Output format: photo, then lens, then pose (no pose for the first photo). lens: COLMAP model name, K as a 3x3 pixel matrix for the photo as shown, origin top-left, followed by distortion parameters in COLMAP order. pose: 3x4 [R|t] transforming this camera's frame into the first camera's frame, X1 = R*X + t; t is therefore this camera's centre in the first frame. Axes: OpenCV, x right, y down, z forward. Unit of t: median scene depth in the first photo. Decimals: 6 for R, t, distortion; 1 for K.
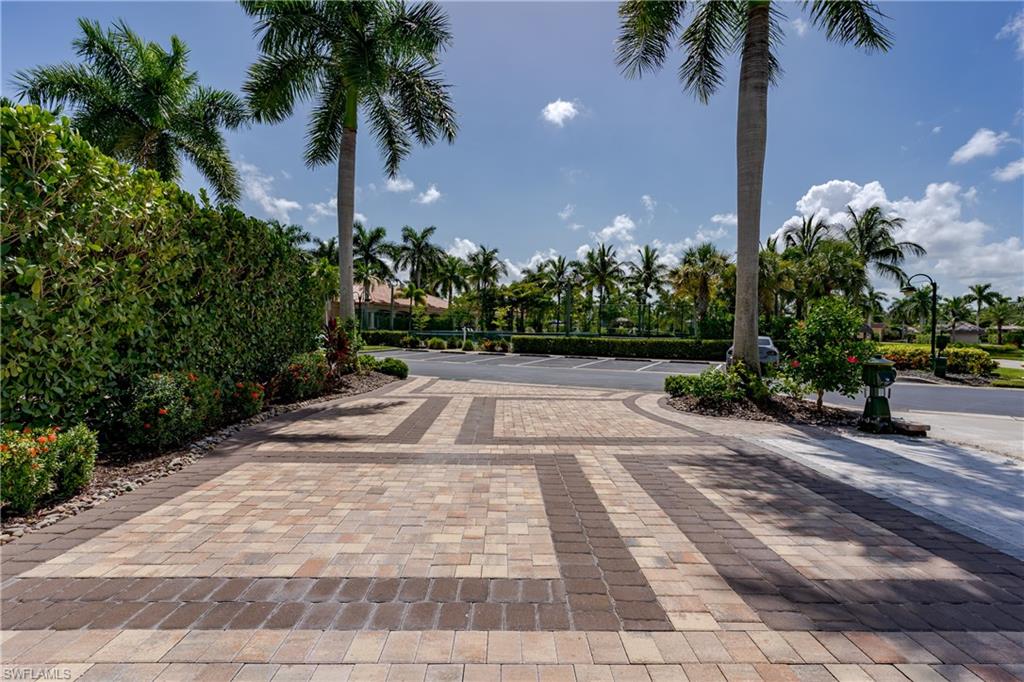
lens RADIAL K [[511.7, 0, 498.6], [0, 511.7, 335.8], [0, 0, 1]] dist [-0.002307, -0.000014]
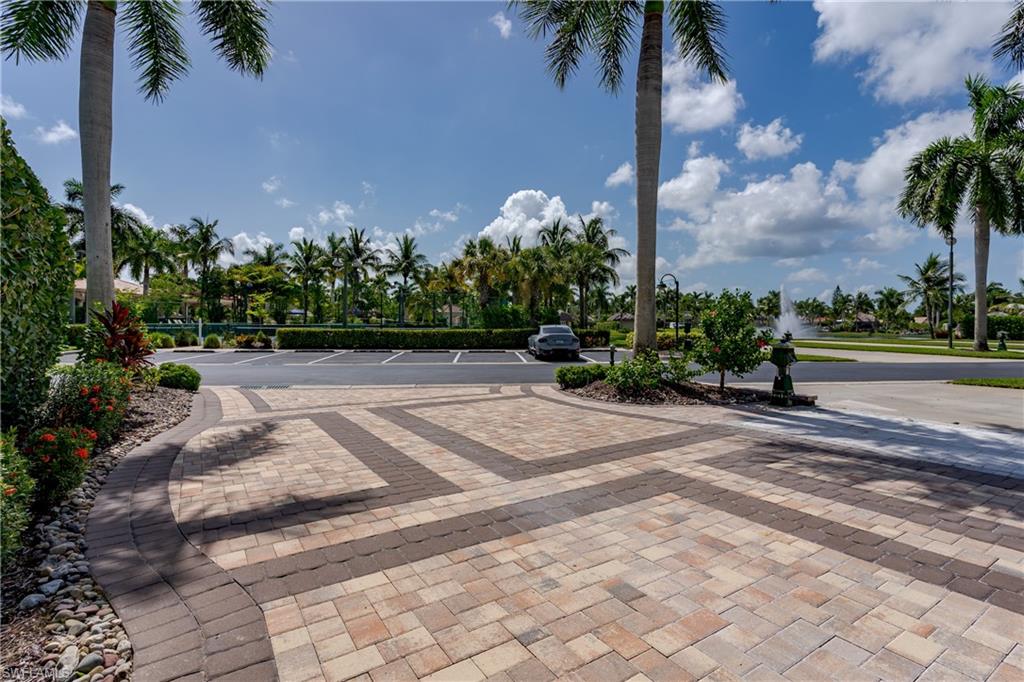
lens RADIAL K [[513.2, 0, 522.2], [0, 513.2, 326.2], [0, 0, 1]] dist [-0.000686, 0.000399]
pose [[0.833696, -0.012967, 0.552071, -0.097281], [0.013183, 0.999907, 0.003578, -0.001065], [-0.552066, 0.004295, 0.833789, 0.083742]]
